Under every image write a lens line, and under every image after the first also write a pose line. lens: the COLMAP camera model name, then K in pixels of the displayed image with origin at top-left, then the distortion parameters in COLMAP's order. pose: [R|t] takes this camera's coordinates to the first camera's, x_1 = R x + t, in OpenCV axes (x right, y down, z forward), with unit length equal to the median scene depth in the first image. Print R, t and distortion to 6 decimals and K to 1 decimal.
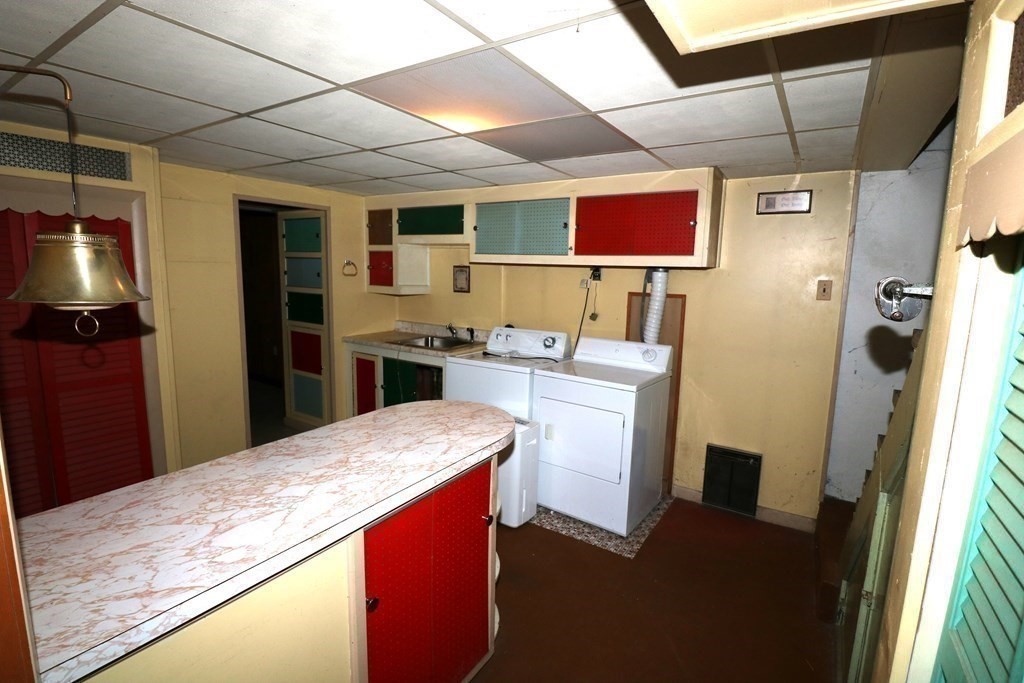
lens RADIAL K [[475.1, 0, 518.2], [0, 475.1, 333.3], [0, 0, 1]] dist [-0.002786, -0.012571]
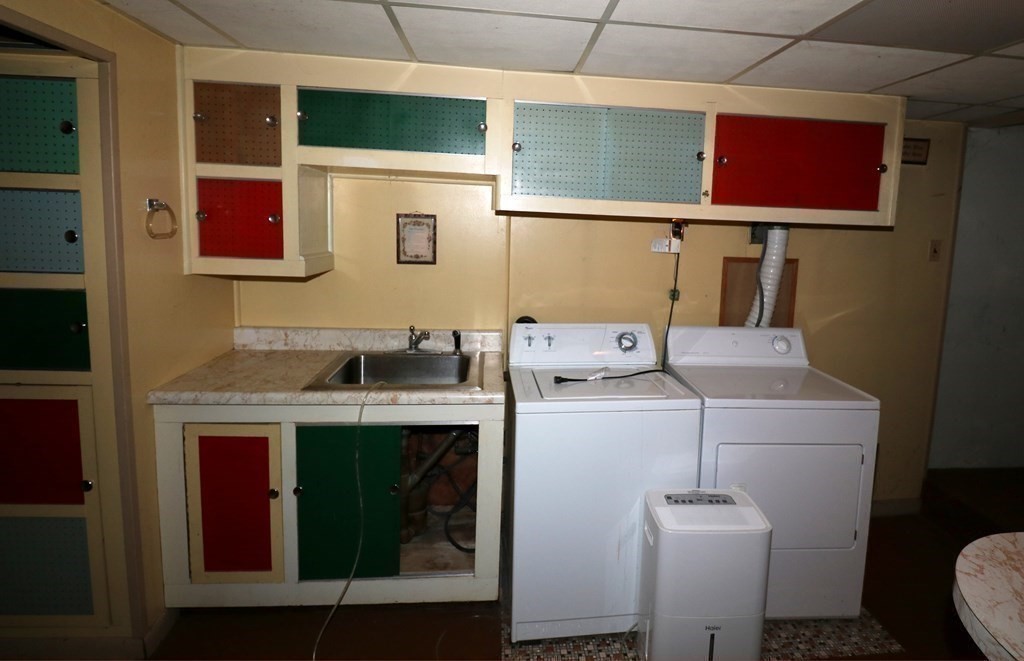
lens RADIAL K [[548.9, 0, 512.6], [0, 548.9, 276.5], [0, 0, 1]] dist [-0.022456, -0.000779]
pose [[0.766166, -0.066408, 0.639203, -0.484734], [0.070023, 0.997351, 0.019685, -0.087967], [-0.638817, 0.029677, 0.768786, 0.530428]]
